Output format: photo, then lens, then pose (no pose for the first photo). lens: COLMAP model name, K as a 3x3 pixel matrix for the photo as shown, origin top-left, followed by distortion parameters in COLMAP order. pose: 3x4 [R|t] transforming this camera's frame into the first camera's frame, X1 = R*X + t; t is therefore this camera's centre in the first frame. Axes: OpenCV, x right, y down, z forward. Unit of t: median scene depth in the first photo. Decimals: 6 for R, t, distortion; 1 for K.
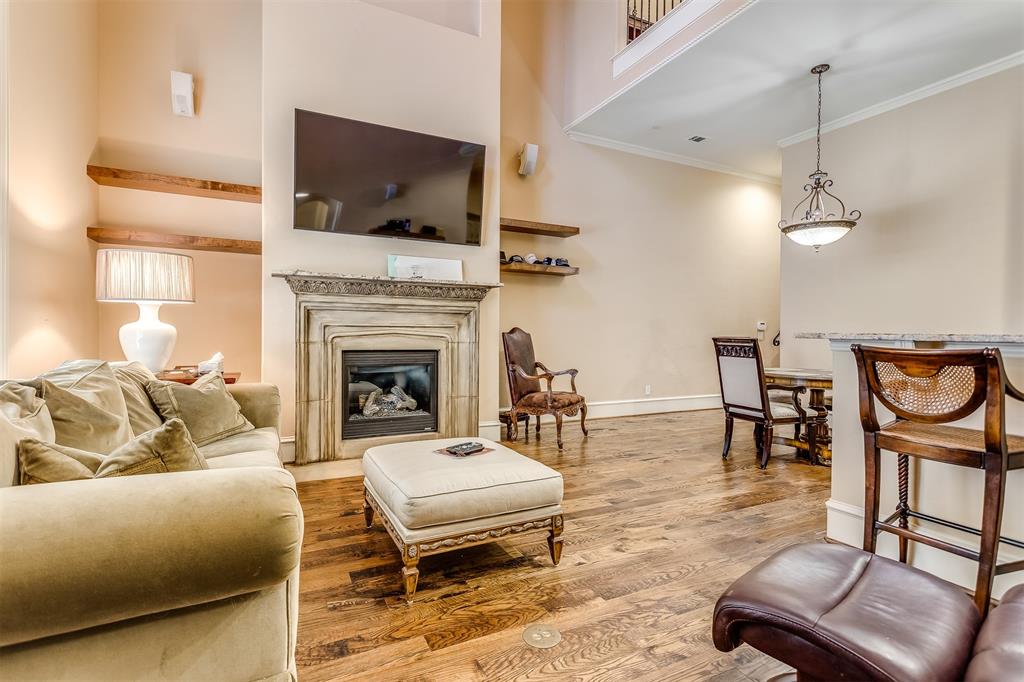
lens RADIAL K [[493.2, 0, 508.3], [0, 493.2, 334.9], [0, 0, 1]] dist [-0.000288, 0.002591]
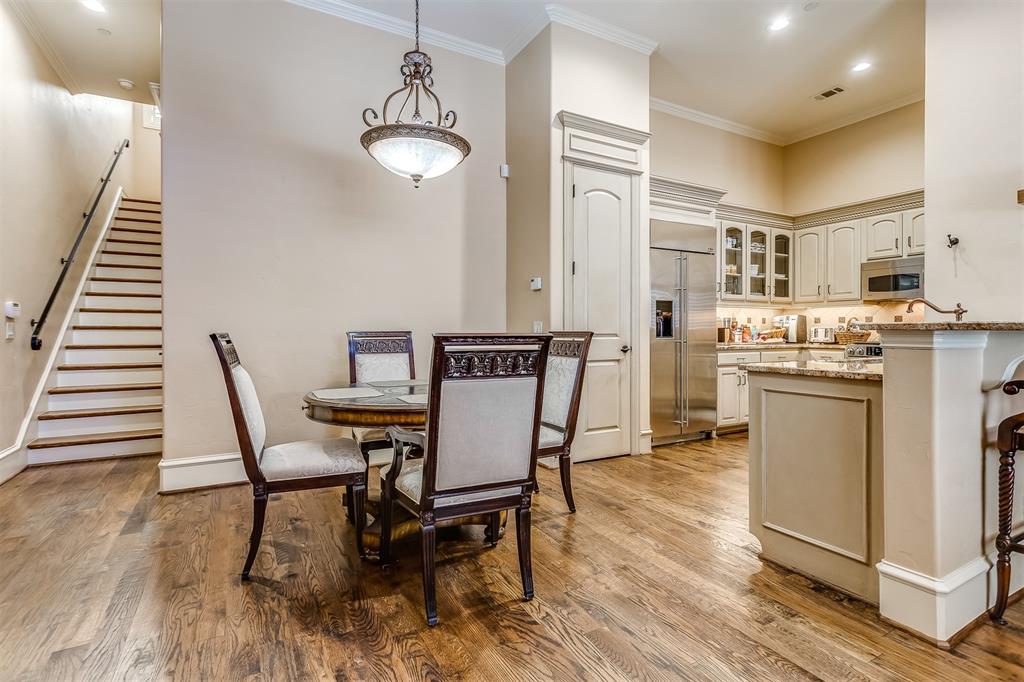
lens RADIAL K [[493.2, 0, 505.5], [0, 493.2, 330.6], [0, 0, 1]] dist [-0.000288, 0.002591]
pose [[-0.044810, -0.012128, 0.998922, 0.020092], [0.005268, 0.999910, 0.012376, -0.003247], [-0.998982, 0.005817, -0.044742, 1.030548]]
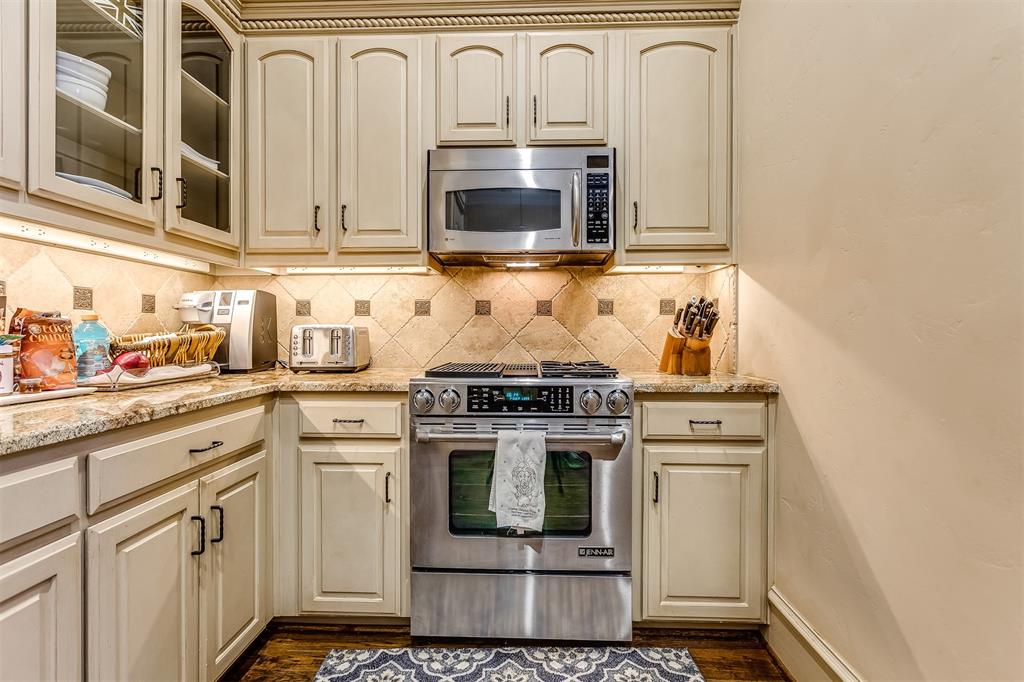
lens RADIAL K [[493.2, 0, 502.7], [0, 493.2, 335.2], [0, 0, 1]] dist [-0.000288, 0.002591]
pose [[-0.879059, -0.013711, 0.476516, 0.994521], [-0.006704, 0.999843, 0.016402, 0.009505], [-0.476666, 0.011223, -0.879013, 0.413390]]
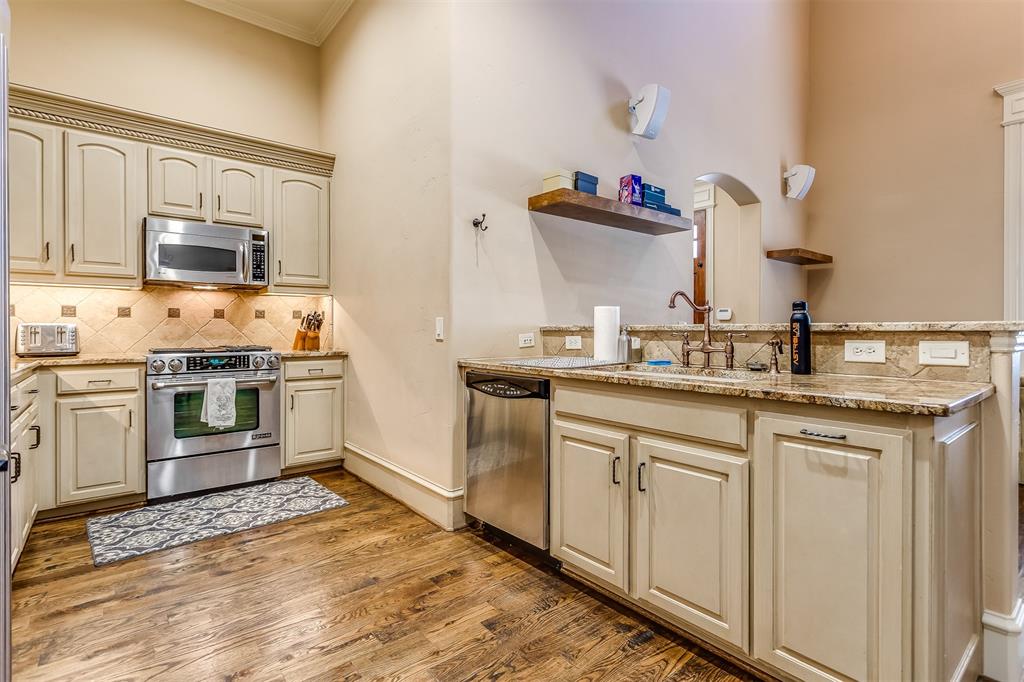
lens RADIAL K [[493.2, 0, 518.4], [0, 493.2, 332.7], [0, 0, 1]] dist [-0.000288, 0.002591]
pose [[-0.970183, -0.009144, -0.242199, 0.901508], [-0.011883, 0.999881, 0.009850, 0.006855], [0.242080, 0.012434, -0.970177, 0.929081]]
